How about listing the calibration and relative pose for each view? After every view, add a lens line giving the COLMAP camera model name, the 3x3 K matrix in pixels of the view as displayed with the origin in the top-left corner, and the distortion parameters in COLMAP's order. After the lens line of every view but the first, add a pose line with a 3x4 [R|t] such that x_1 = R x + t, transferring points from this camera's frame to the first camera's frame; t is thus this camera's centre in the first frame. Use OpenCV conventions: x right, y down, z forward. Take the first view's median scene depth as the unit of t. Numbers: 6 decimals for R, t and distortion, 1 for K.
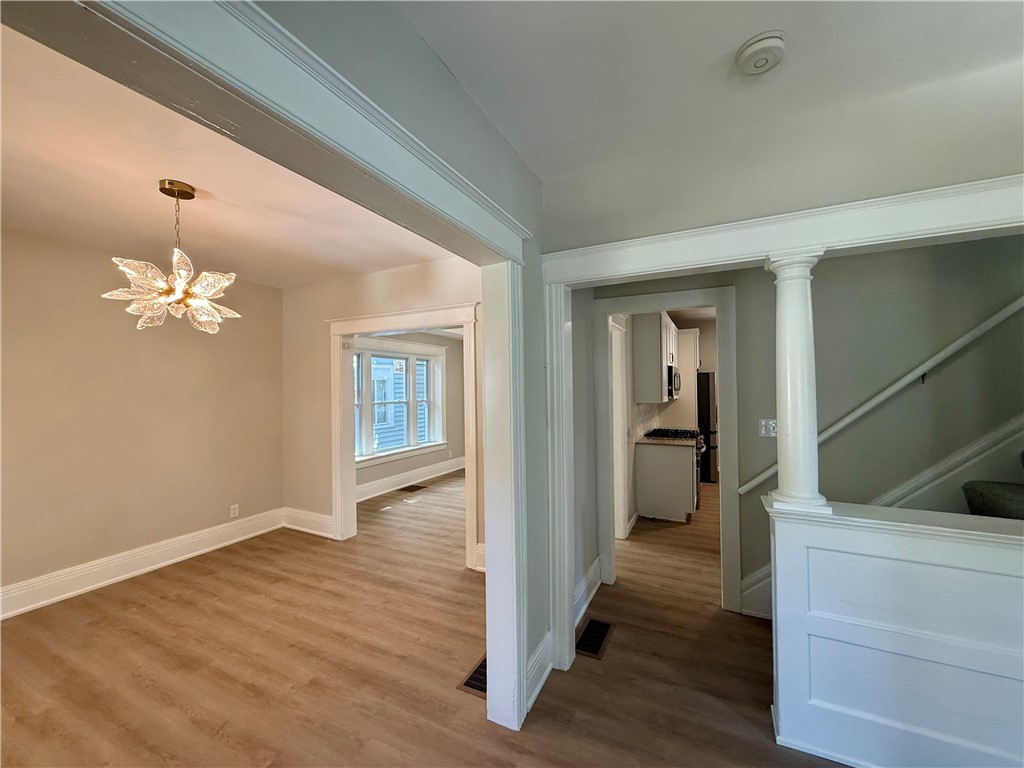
lens RADIAL K [[407.0, 0, 508.8], [0, 407.0, 382.6], [0, 0, 1]] dist [0.000548, 0.000488]
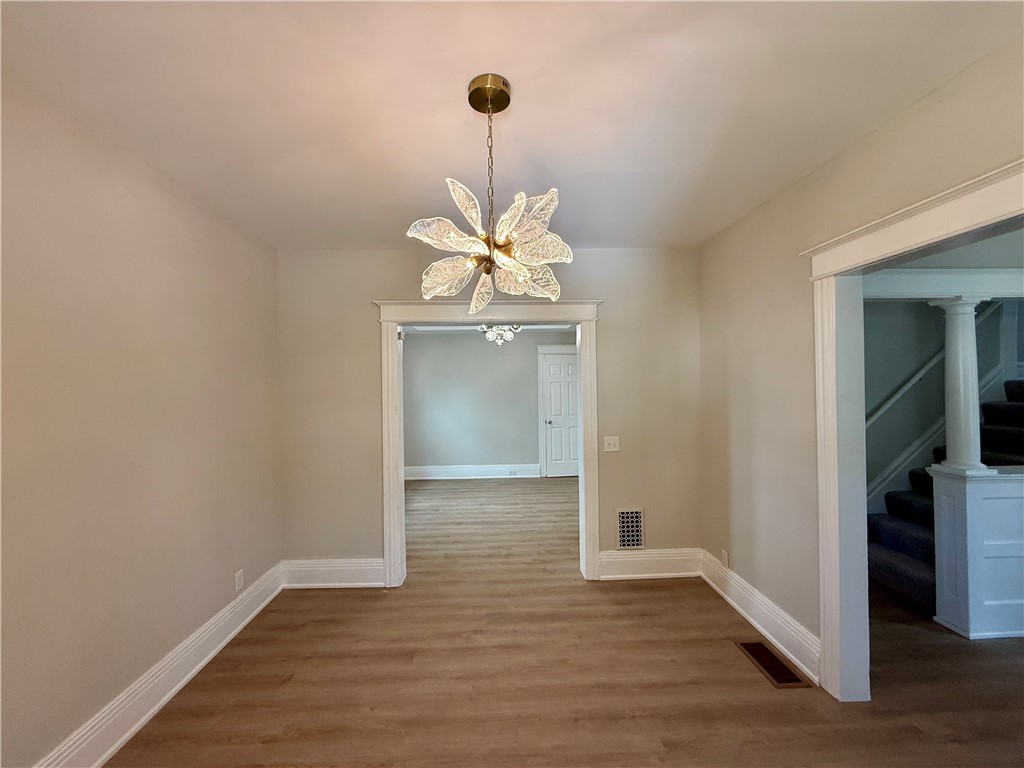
lens RADIAL K [[407.0, 0, 508.8], [0, 407.0, 382.6], [0, 0, 1]] dist [0.000548, 0.000488]
pose [[0.877025, 0.002439, 0.480439, -0.750288], [-0.003818, 0.999991, 0.001892, -0.004061], [-0.480430, -0.003494, 0.877026, 0.274617]]
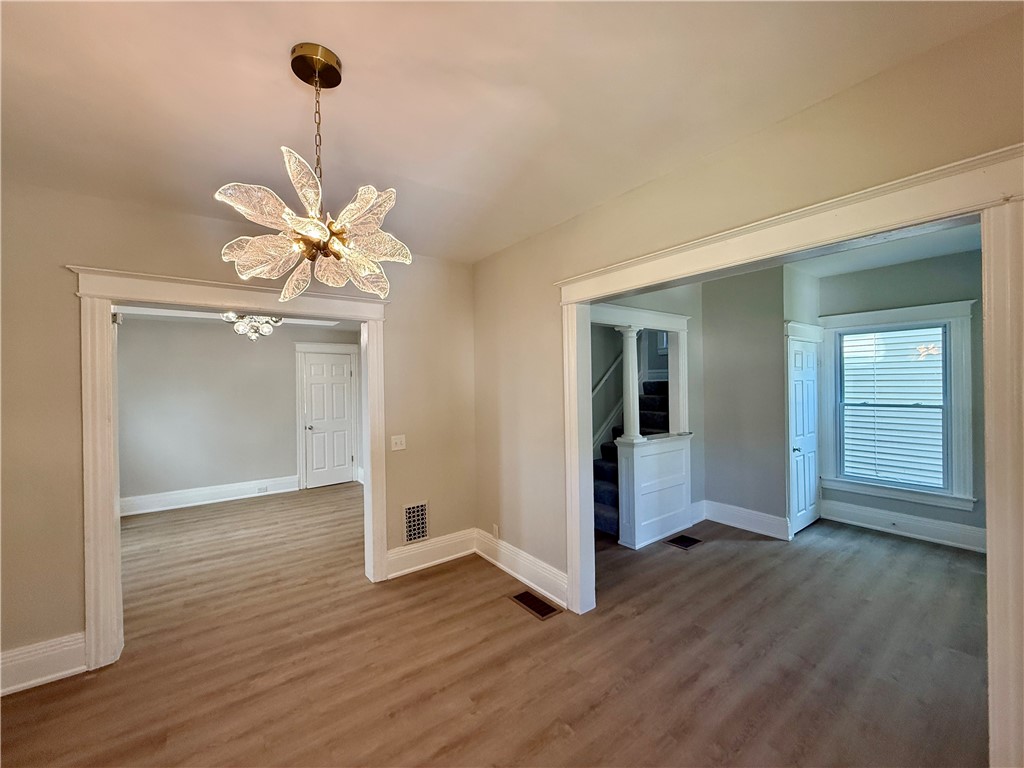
lens RADIAL K [[407.0, 0, 508.8], [0, 407.0, 382.6], [0, 0, 1]] dist [0.000548, 0.000488]
pose [[0.455666, 0.005857, 0.890132, -0.831160], [-0.001644, 0.999982, -0.005738, 0.002110], [-0.890149, 0.001151, 0.455667, 0.318254]]
